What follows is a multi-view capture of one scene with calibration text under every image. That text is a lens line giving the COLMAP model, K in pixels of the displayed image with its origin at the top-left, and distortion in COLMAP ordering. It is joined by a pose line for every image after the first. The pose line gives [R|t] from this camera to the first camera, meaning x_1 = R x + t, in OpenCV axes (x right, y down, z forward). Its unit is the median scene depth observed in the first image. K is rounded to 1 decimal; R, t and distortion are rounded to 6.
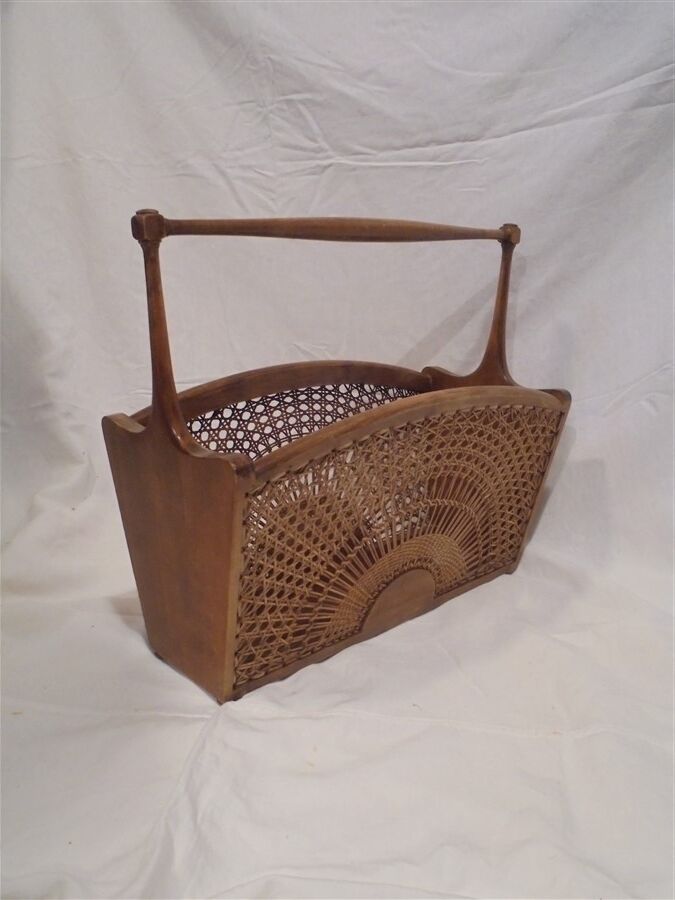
lens RADIAL K [[775.1, 0, 339.1], [0, 775.1, 440.2], [0, 0, 1]] dist [-0.092885, 0.087051]
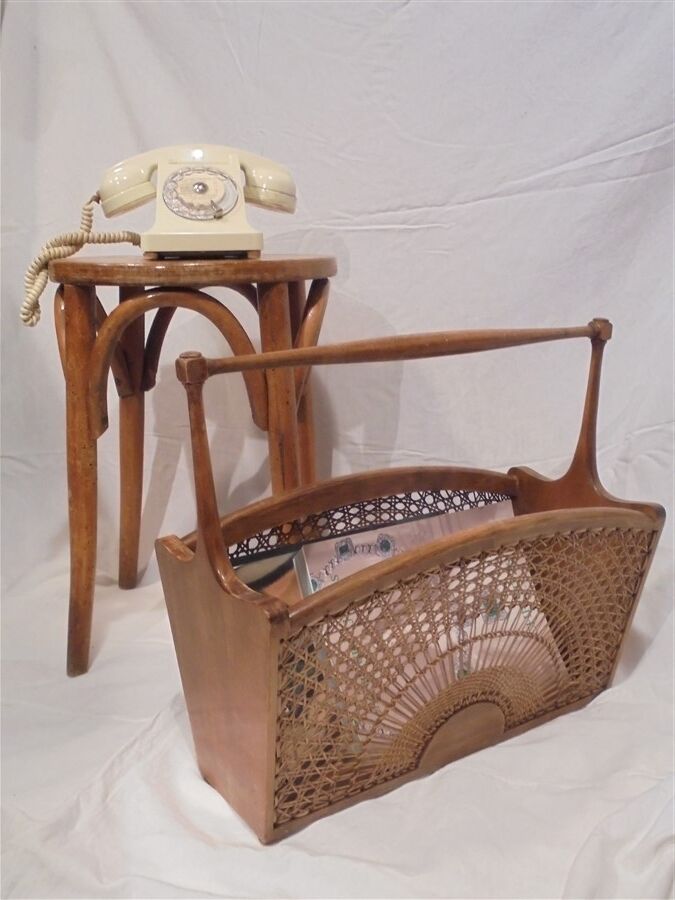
lens RADIAL K [[891.3, 0, 337.5], [0, 891.3, 450.0], [0, 0, 1]] dist [-0.045582, 0.002666]
pose [[0.987119, 0.011723, -0.159559, 0.092836], [-0.015830, 0.999575, -0.024493, -0.104638], [0.159204, 0.026703, 0.986885, -0.088901]]
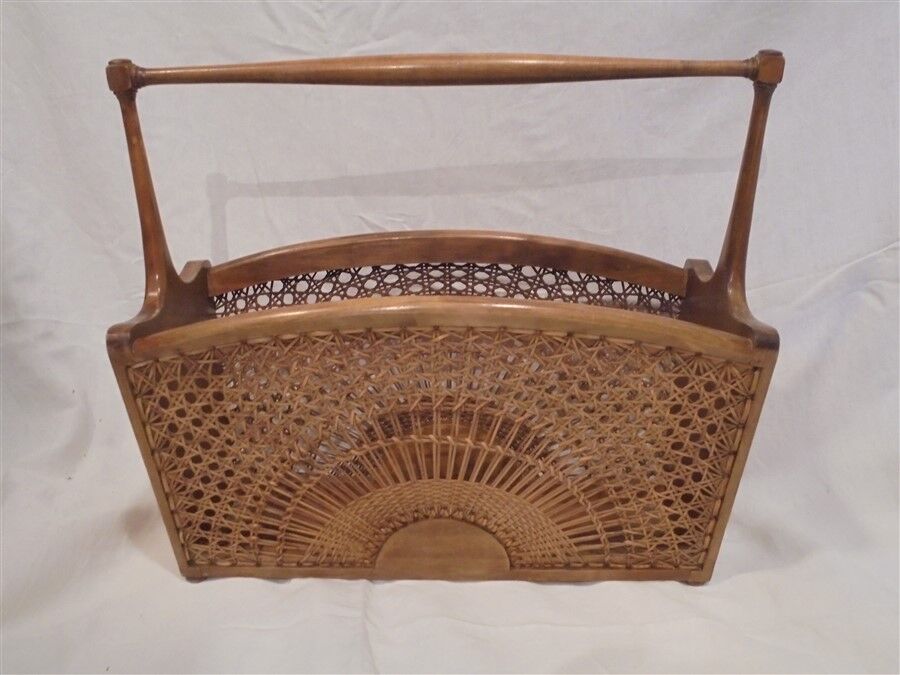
lens RADIAL K [[891.3, 0, 450.0], [0, 891.3, 337.5], [0, 0, 1]] dist [-0.045582, 0.002666]
pose [[0.709719, 0.210036, -0.672447, 0.621506], [-0.156558, 0.977676, 0.140138, -0.126433], [0.686869, 0.005818, 0.726758, 0.340036]]
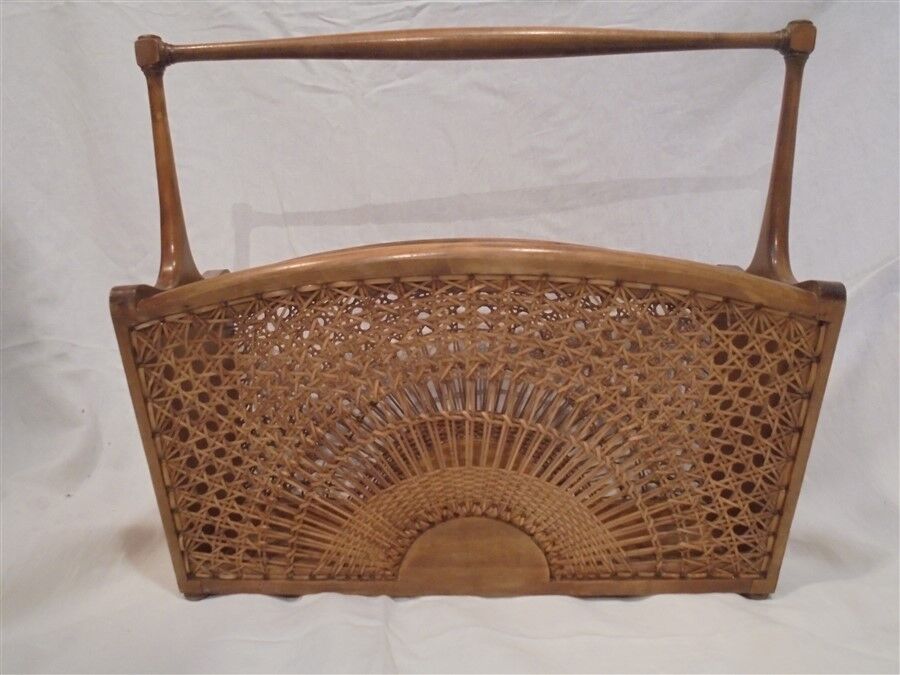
lens RADIAL K [[775.1, 0, 450.0], [0, 775.1, 337.5], [0, 0, 1]] dist [-0.092885, 0.087051]
pose [[0.711054, 0.073086, -0.699329, 0.514278], [-0.153877, 0.986649, -0.053344, 0.049368], [0.686094, 0.145541, 0.712807, 0.449360]]
